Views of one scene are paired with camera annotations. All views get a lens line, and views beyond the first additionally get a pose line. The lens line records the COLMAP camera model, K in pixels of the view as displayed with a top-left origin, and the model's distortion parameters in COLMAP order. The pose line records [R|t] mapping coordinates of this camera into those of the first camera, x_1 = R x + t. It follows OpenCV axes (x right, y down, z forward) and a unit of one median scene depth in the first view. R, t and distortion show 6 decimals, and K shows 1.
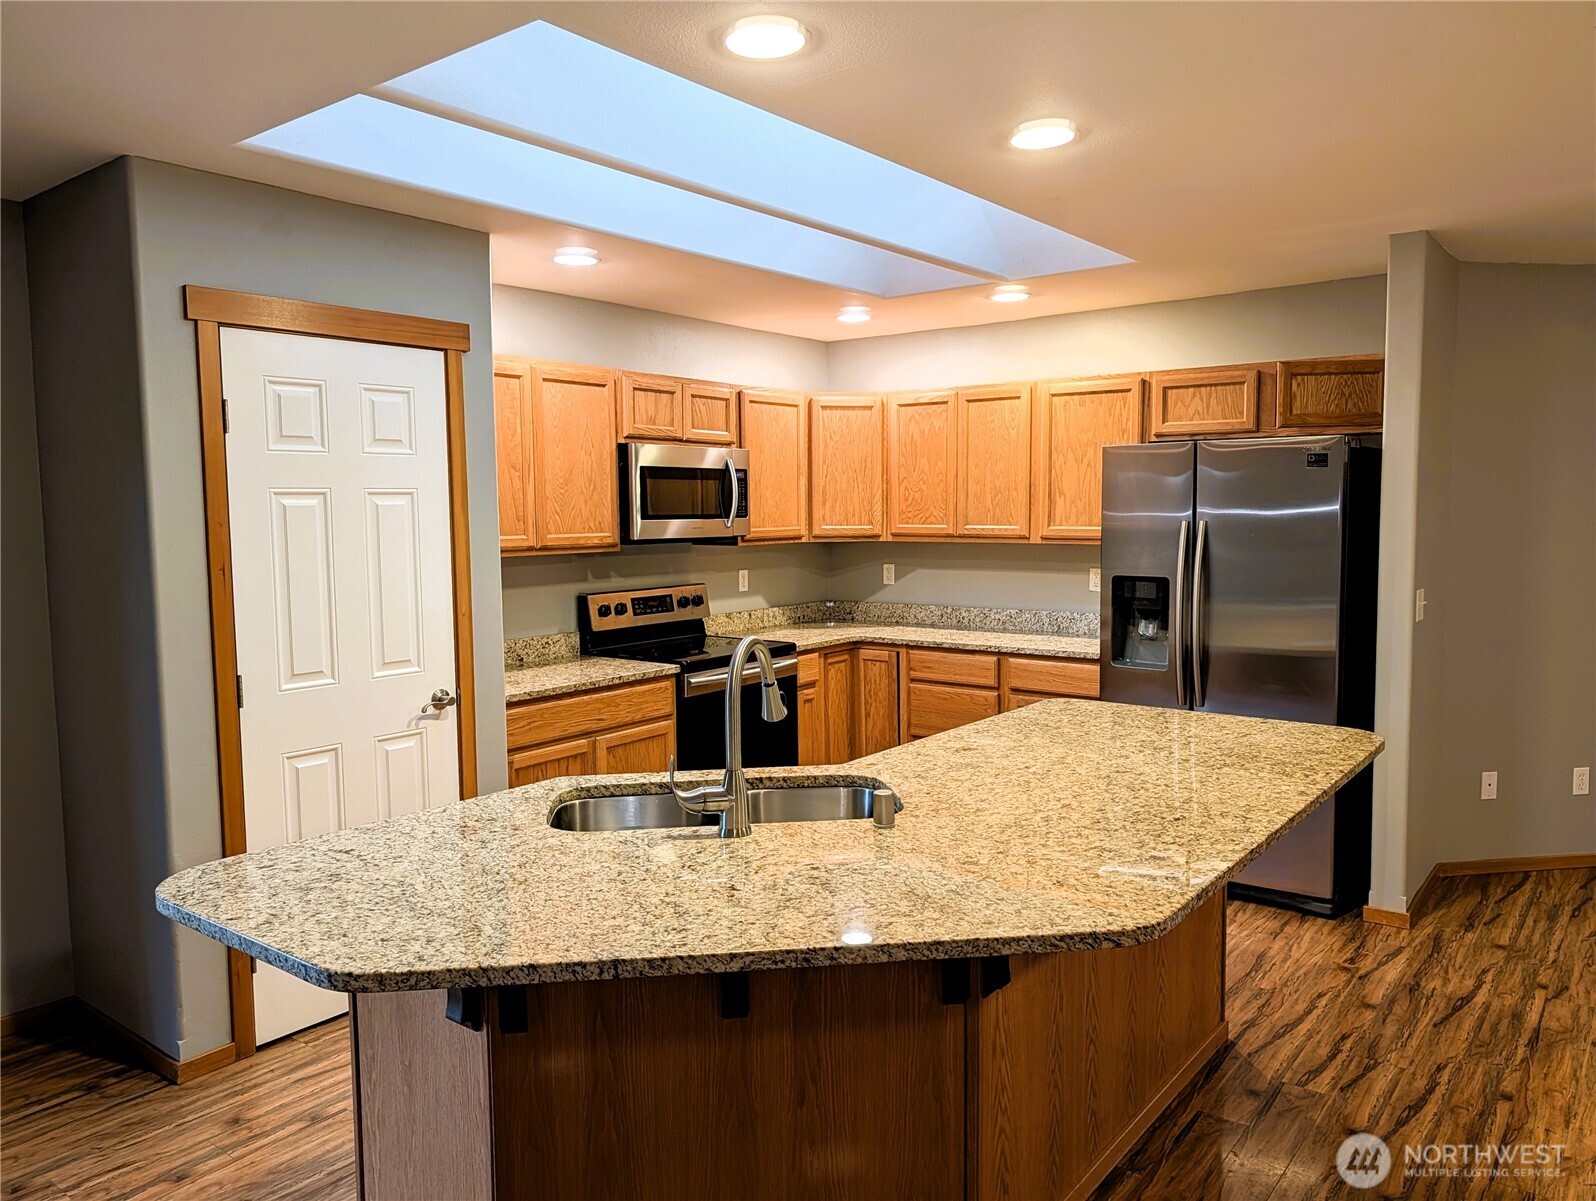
lens RADIAL K [[1146.0, 0, 808.2], [0, 1146.0, 592.6], [0, 0, 1]] dist [0.026329, -0.019939]
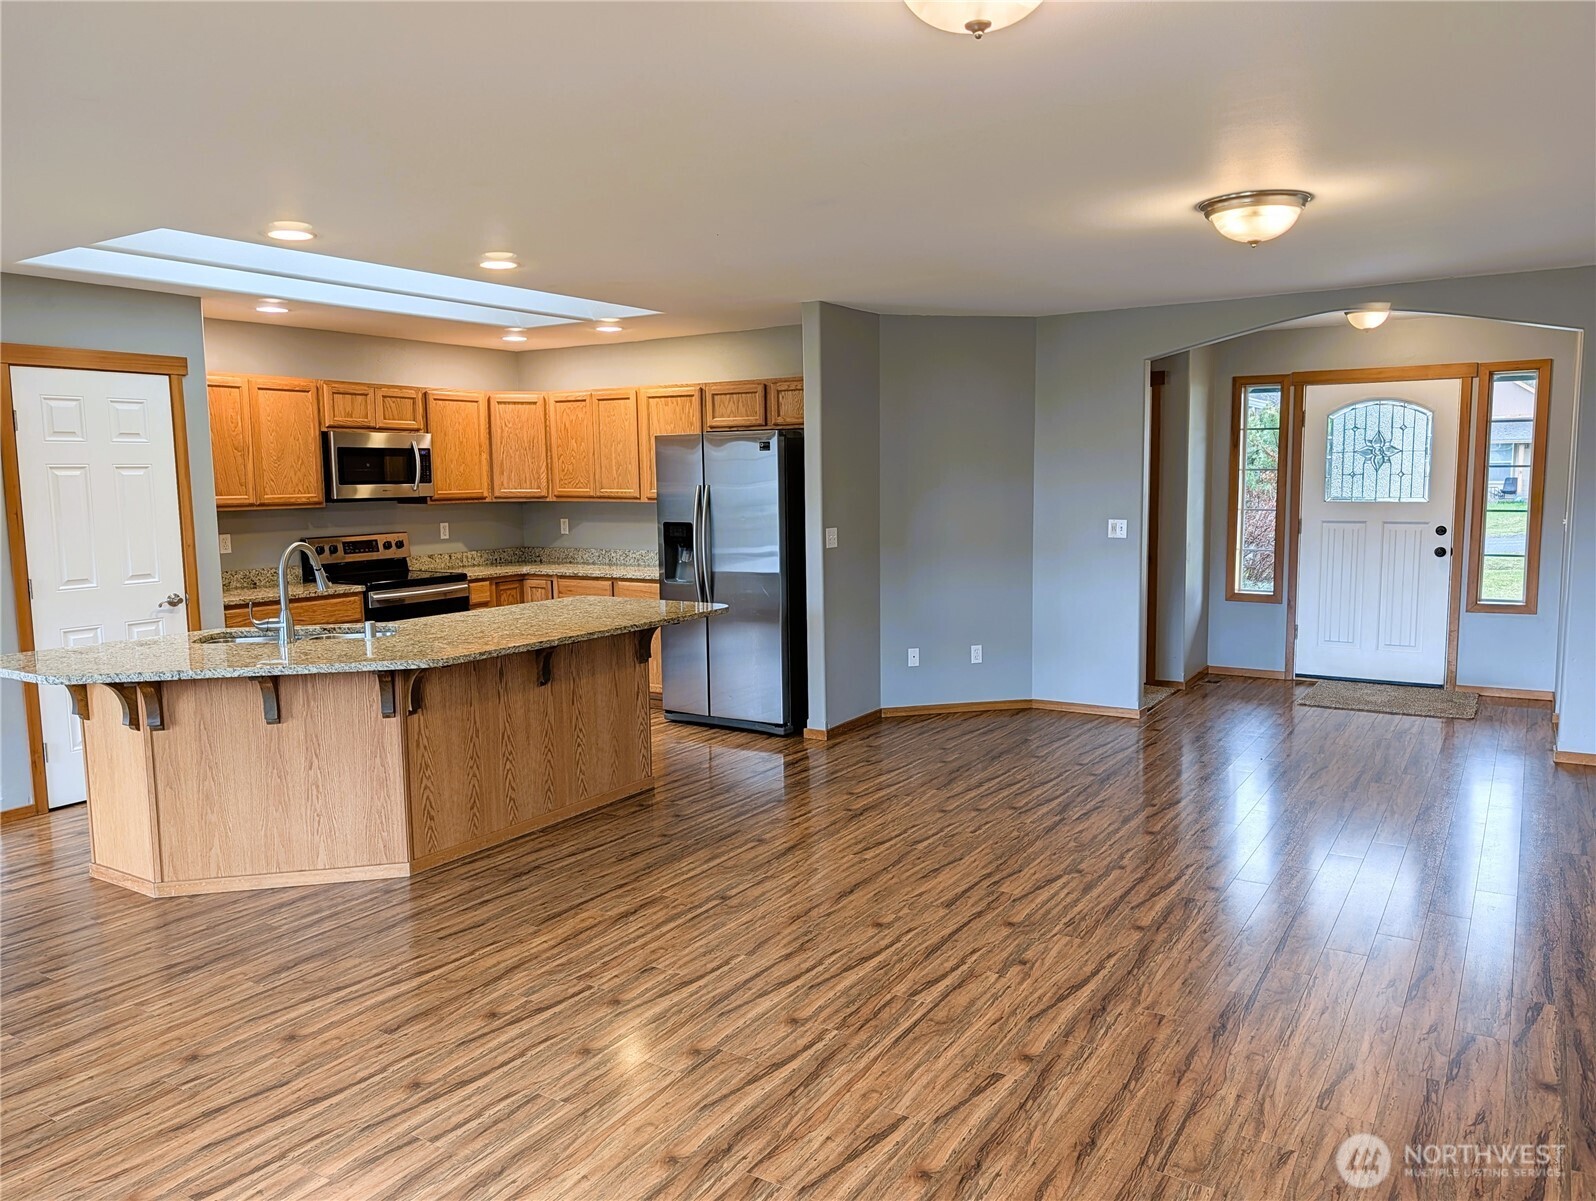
lens RADIAL K [[1146.0, 0, 795.2], [0, 1146.0, 597.8], [0, 0, 1]] dist [0.026329, -0.019939]
pose [[0.996409, -0.011923, 0.083826, 0.309388], [0.009429, 0.999503, 0.030088, 0.040517], [-0.084143, -0.029190, 0.996026, -0.497996]]
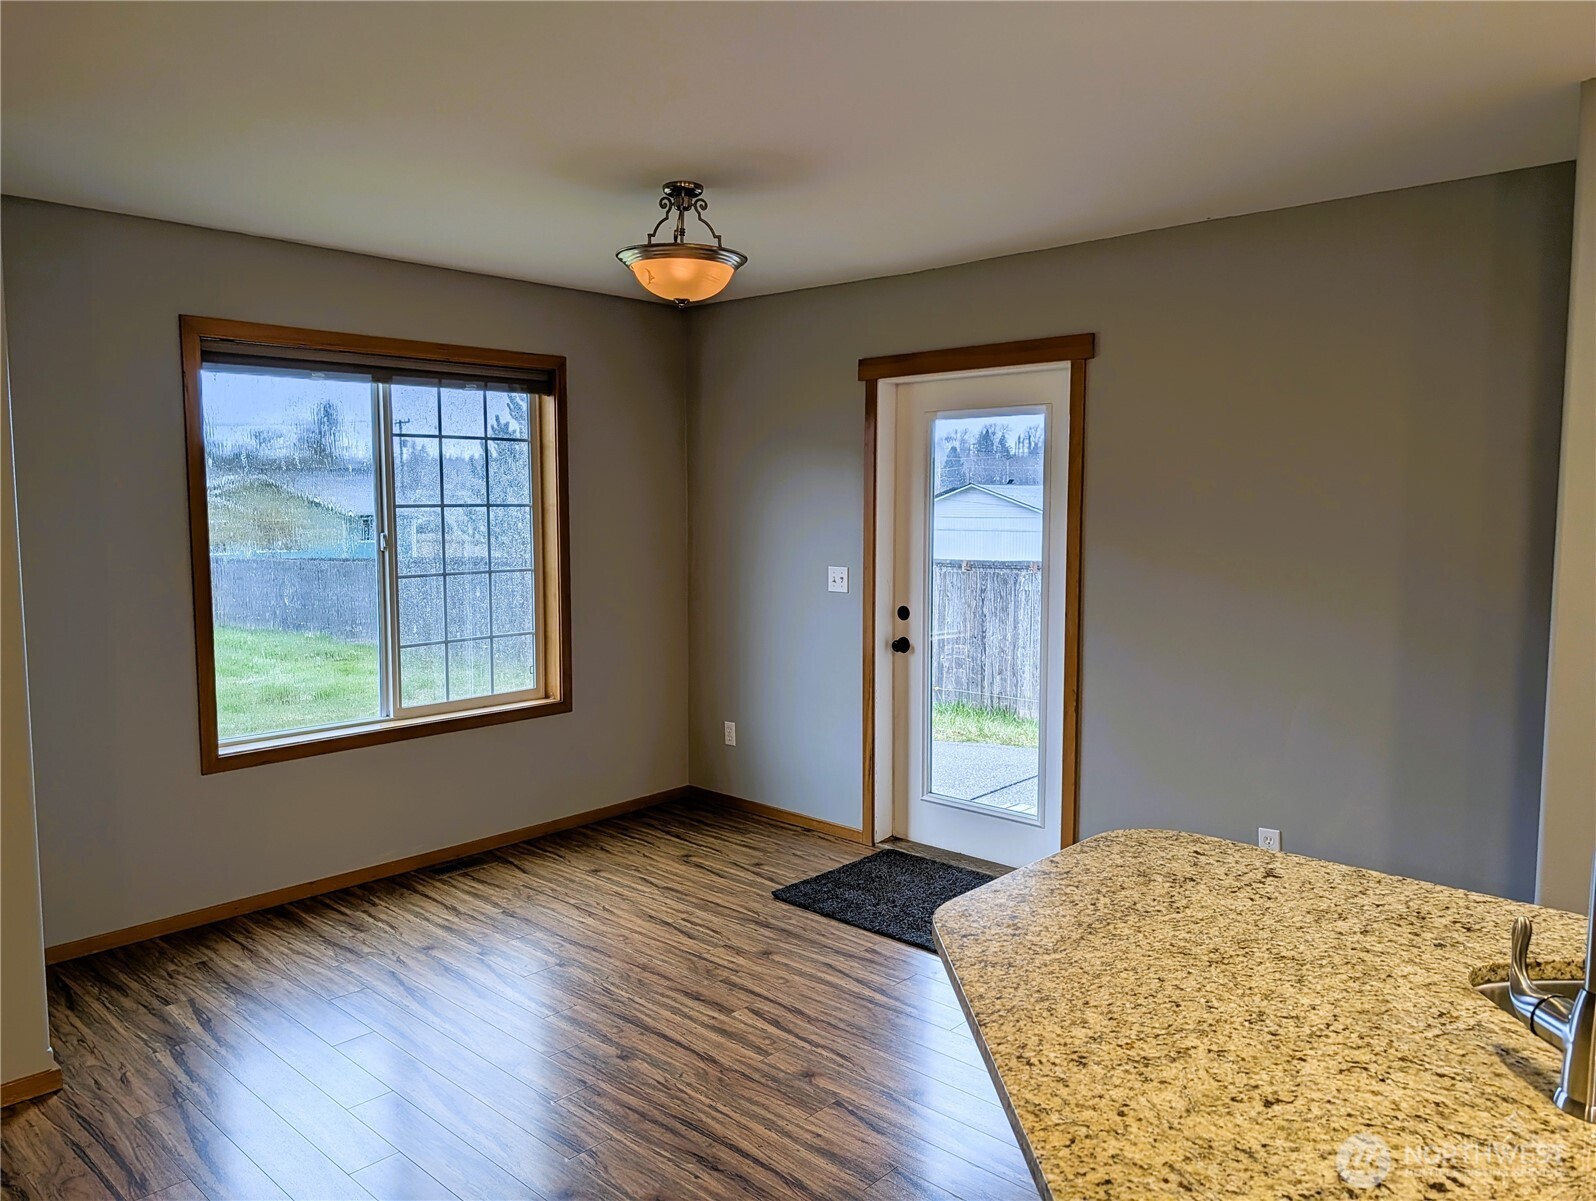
lens RADIAL K [[1146.0, 0, 811.6], [0, 1146.0, 631.2], [0, 0, 1]] dist [0.026329, -0.019939]
pose [[-0.079251, 0.130388, -0.988291, 0.235463], [-0.074558, 0.987857, 0.136310, -0.028657], [0.994063, 0.084488, -0.068567, 0.328522]]
